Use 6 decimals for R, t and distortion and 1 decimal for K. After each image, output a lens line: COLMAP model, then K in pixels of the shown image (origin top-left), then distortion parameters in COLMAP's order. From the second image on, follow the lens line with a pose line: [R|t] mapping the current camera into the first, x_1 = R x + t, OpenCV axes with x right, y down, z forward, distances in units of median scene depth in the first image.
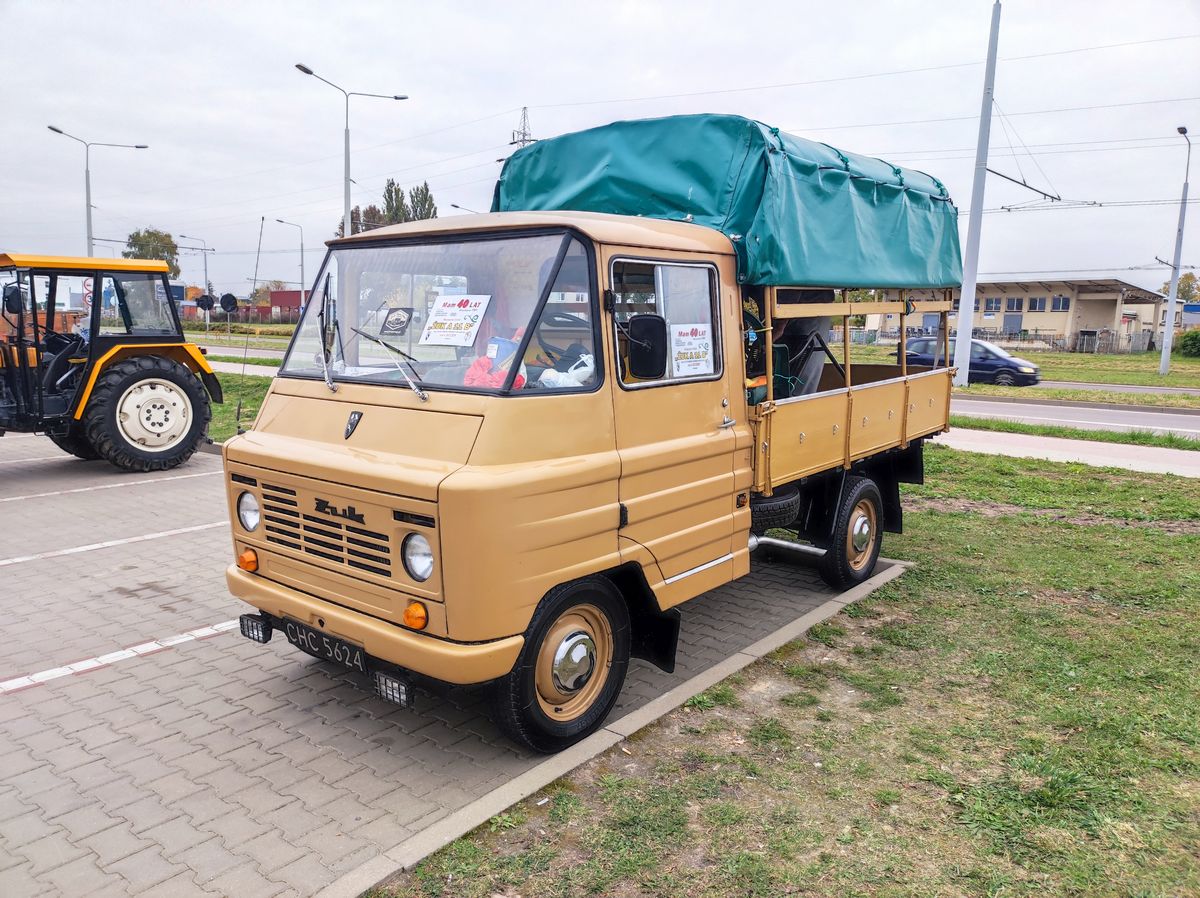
lens RADIAL K [[884.6, 0, 603.3], [0, 884.6, 449.9], [0, 0, 1]] dist [0.030876, -0.021632]
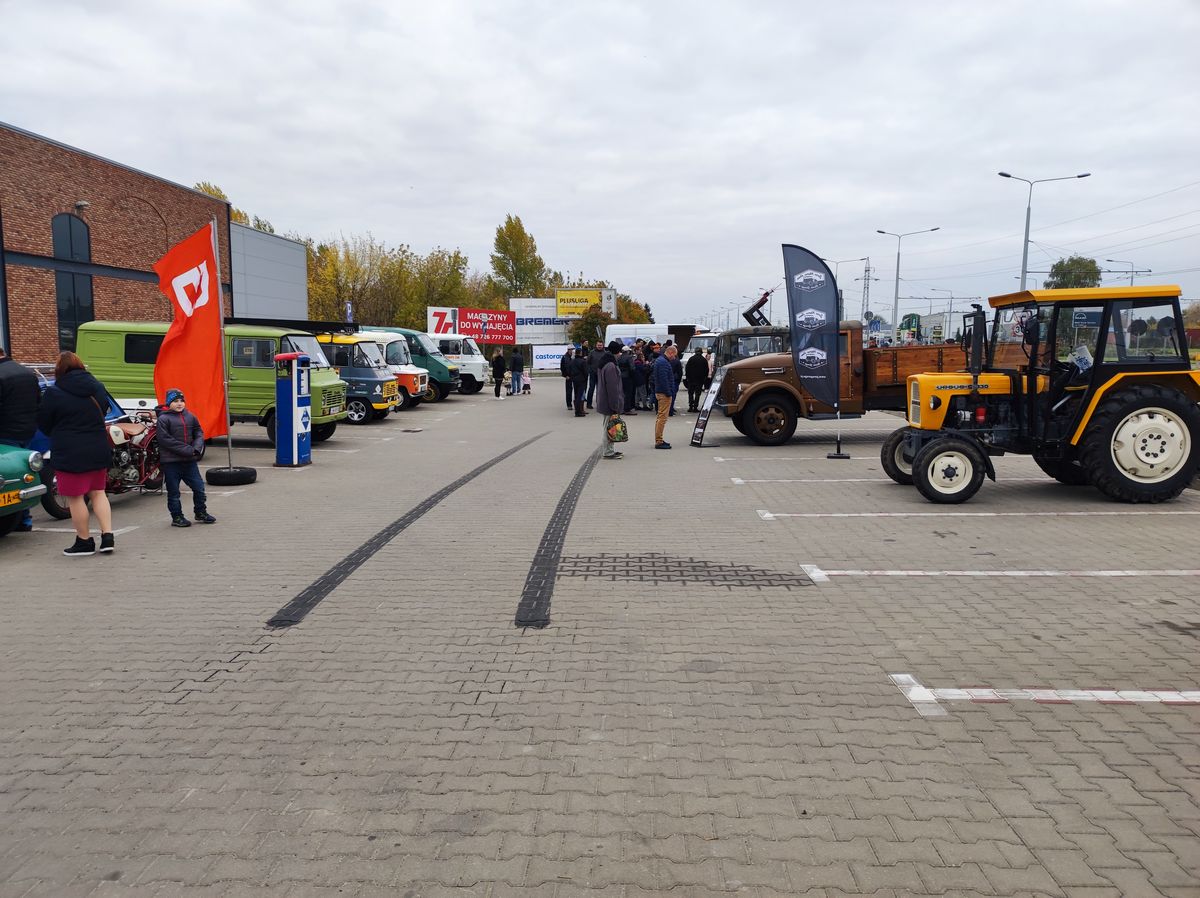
lens RADIAL K [[884.6, 0, 603.3], [0, 884.6, 449.9], [0, 0, 1]] dist [0.030876, -0.021632]
pose [[0.598994, 0.066474, -0.797990, -0.087809], [-0.090992, 0.995744, 0.014647, 0.005693], [0.795567, 0.063837, 0.602493, -0.053454]]
